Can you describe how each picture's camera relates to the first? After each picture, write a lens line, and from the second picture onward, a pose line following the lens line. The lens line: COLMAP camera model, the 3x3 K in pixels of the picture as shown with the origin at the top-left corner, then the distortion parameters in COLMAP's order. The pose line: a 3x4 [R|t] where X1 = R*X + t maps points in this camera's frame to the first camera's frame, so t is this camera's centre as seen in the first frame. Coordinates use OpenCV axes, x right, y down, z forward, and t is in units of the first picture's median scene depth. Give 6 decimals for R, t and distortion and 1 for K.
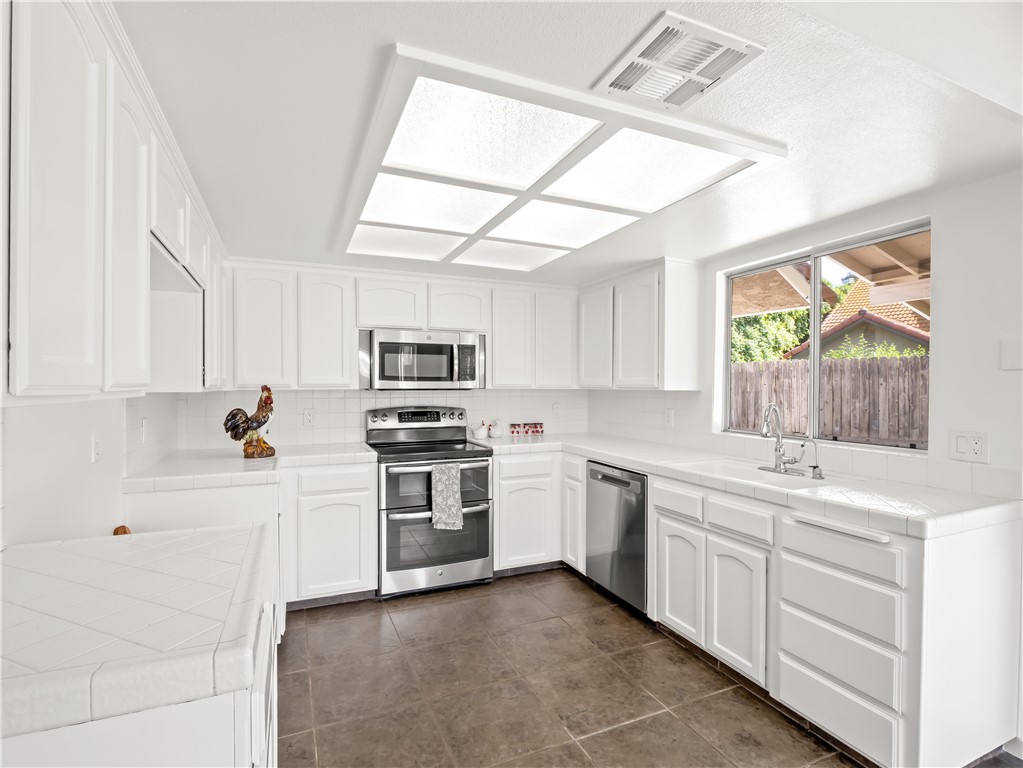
lens RADIAL K [[496.6, 0, 508.4], [0, 496.6, 384.7], [0, 0, 1]] dist [0.003039, -0.019185]
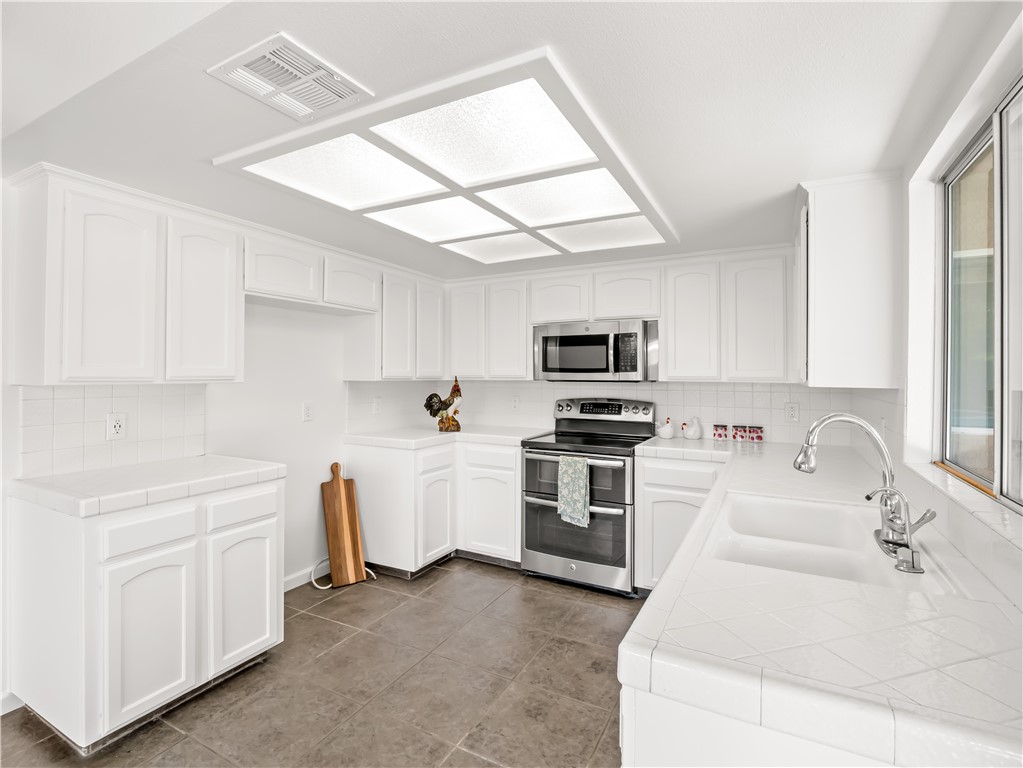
lens RADIAL K [[504.0, 0, 500.1], [0, 504.0, 367.4], [0, 0, 1]] dist [0.003259, -0.000243]
pose [[0.608441, -0.009058, -0.793547, 0.578583], [-0.002214, 0.999912, -0.013111, -0.004267], [0.793596, 0.009735, 0.608367, 0.274340]]
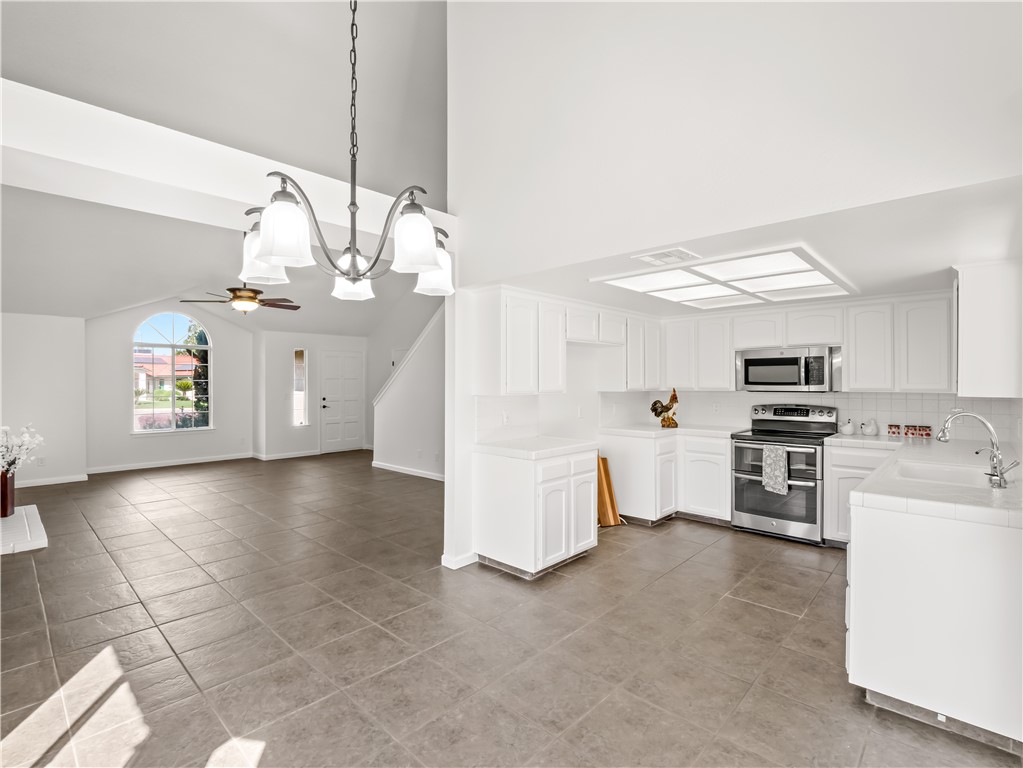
lens RADIAL K [[497.9, 0, 505.3], [0, 497.9, 380.9], [0, 0, 1]] dist [-0.015430, -0.000212]
pose [[0.385871, -0.002324, -0.922550, 0.861374], [0.003984, 0.999992, -0.000853, -0.023142], [0.922544, -0.003346, 0.385878, -0.230264]]
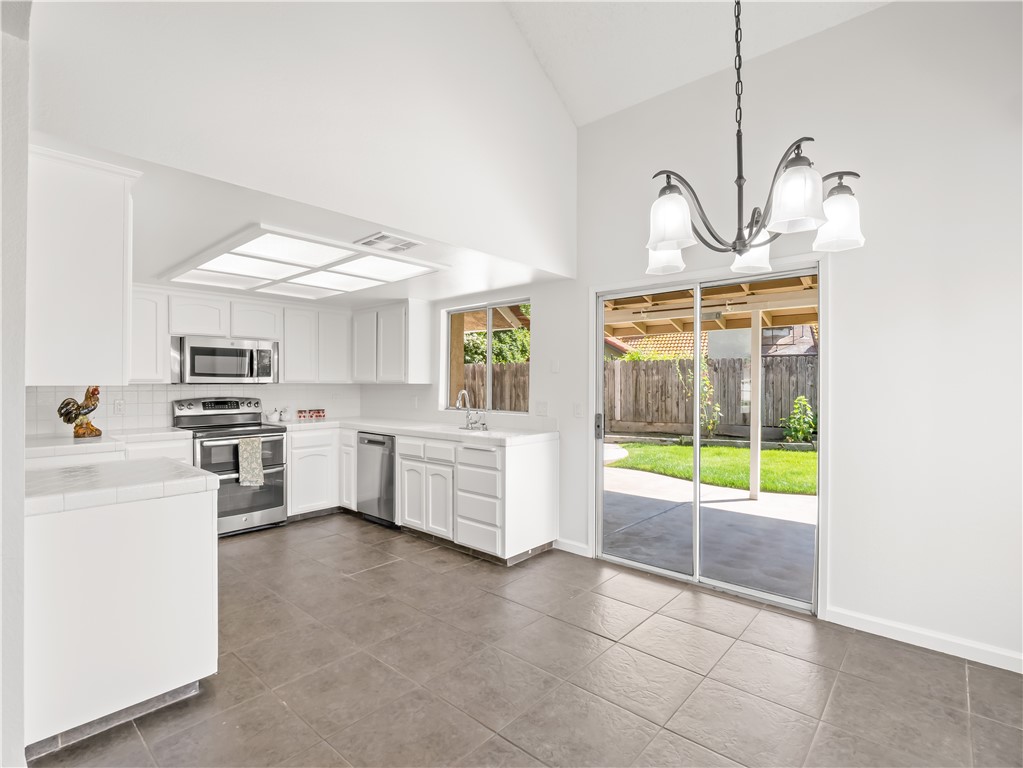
lens RADIAL K [[496.6, 0, 508.4], [0, 496.6, 384.7], [0, 0, 1]] dist [0.003039, -0.019185]
pose [[0.907041, -0.002283, 0.421036, -0.055841], [-0.000157, 0.999983, 0.005760, 0.005526], [-0.421042, -0.005290, 0.907026, -0.528756]]
